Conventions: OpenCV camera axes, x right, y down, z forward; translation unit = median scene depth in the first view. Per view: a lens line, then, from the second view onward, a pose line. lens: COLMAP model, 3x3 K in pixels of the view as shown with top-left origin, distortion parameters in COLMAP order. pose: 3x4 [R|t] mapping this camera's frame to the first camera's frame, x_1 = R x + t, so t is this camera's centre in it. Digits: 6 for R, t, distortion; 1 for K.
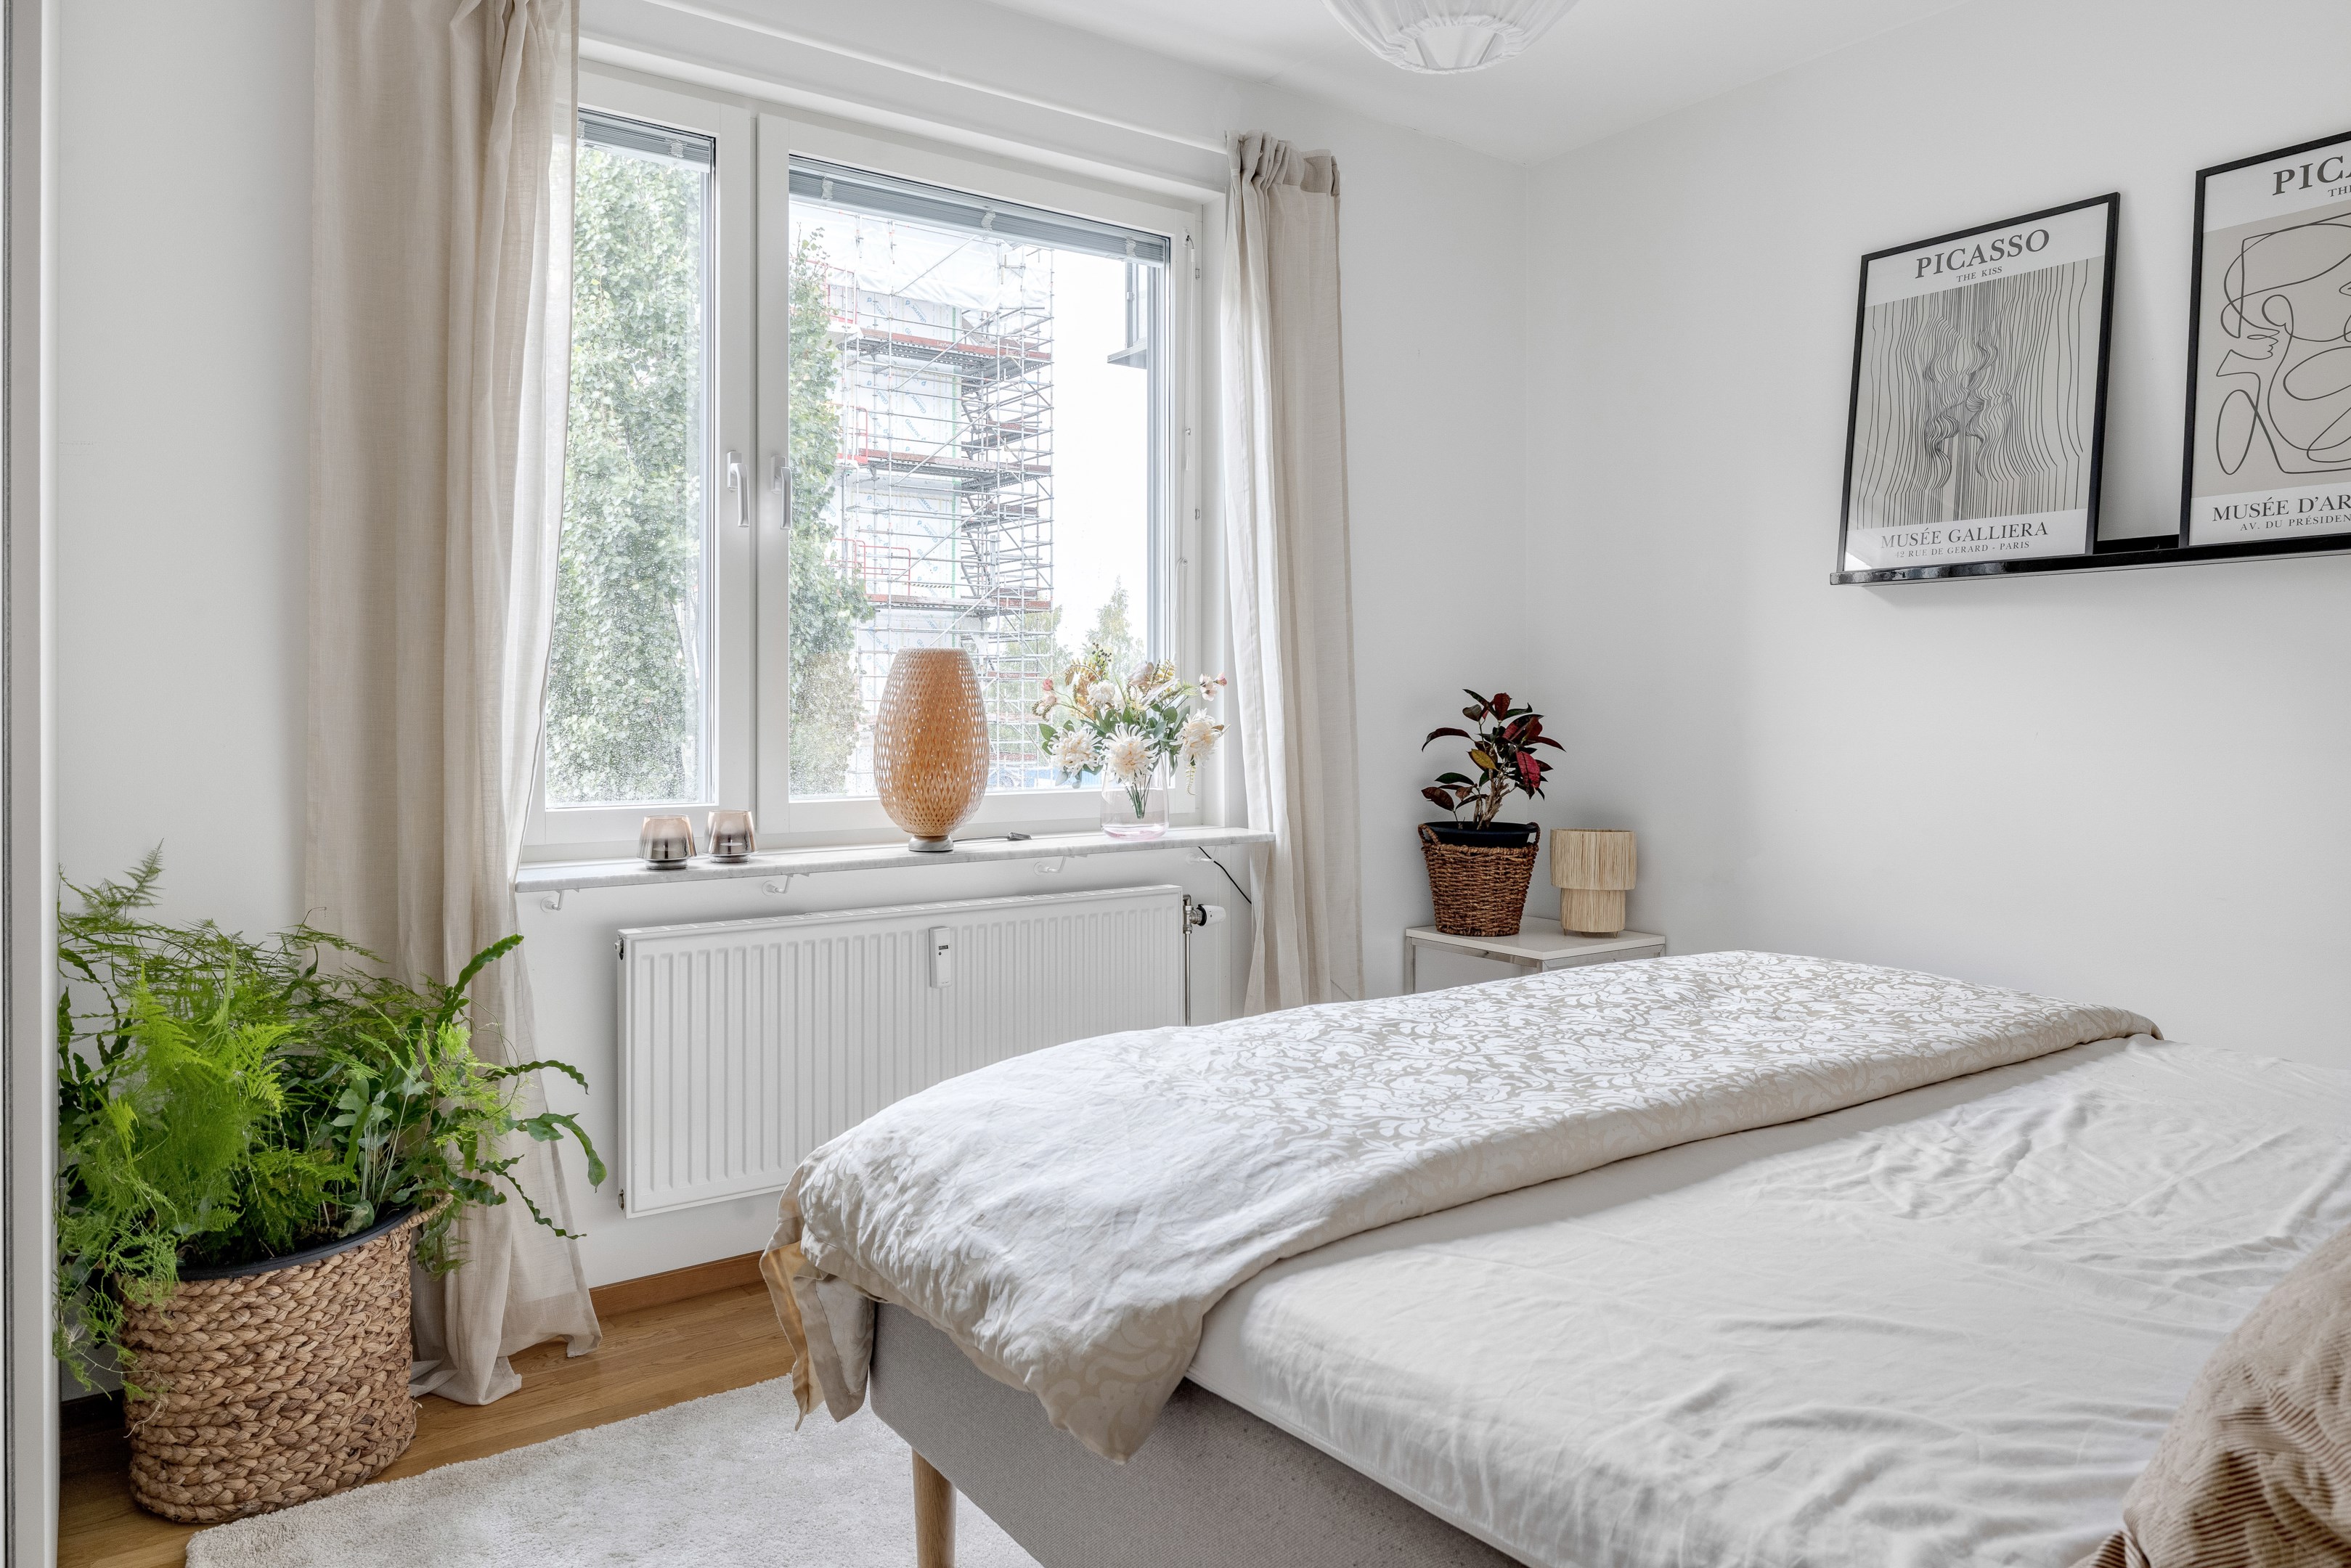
lens RADIAL K [[1578.4, 0, 1214.8], [0, 1578.4, 718.3], [0, 0, 1]] dist [-0.001263, -0.002935]
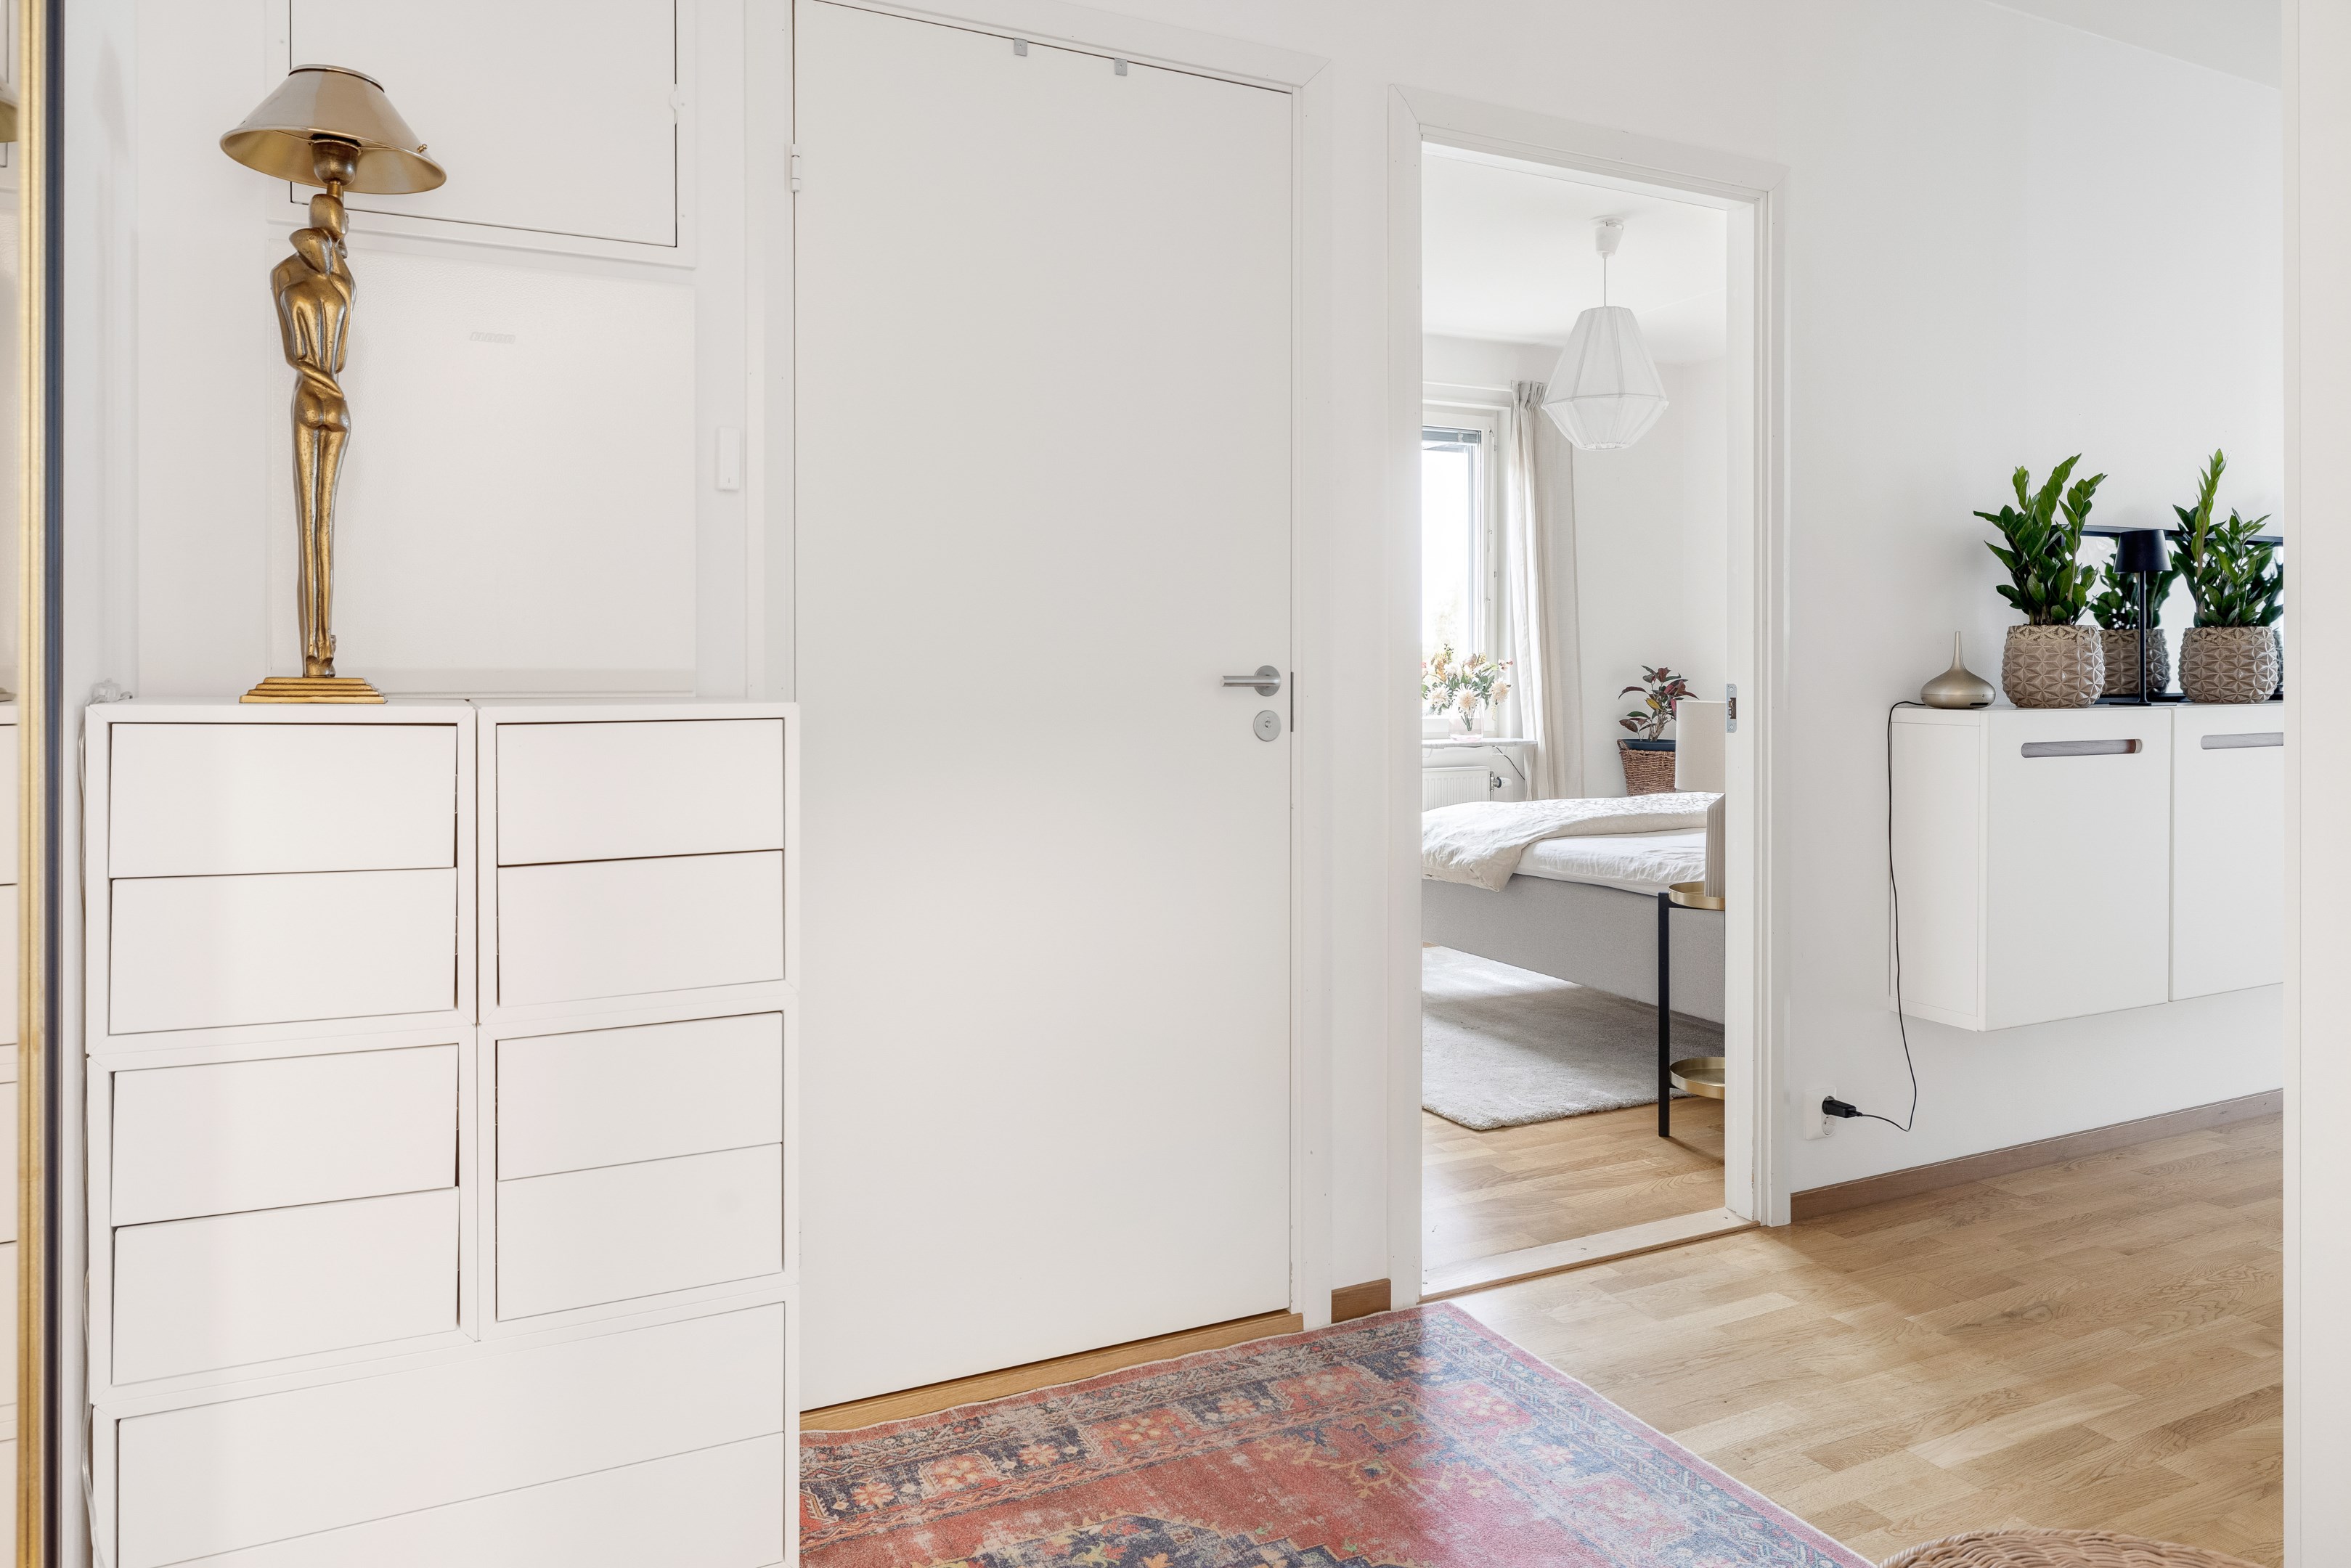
lens RADIAL K [[1479.4, 0, 1191.1], [0, 1479.4, 684.5], [0, 0, 1]] dist [-0.006362, -0.001170]
pose [[0.982773, -0.000683, -0.184813, -0.044602], [0.000755, 1.000000, 0.000317, 0.002840], [0.184813, -0.000451, 0.982774, -0.872621]]
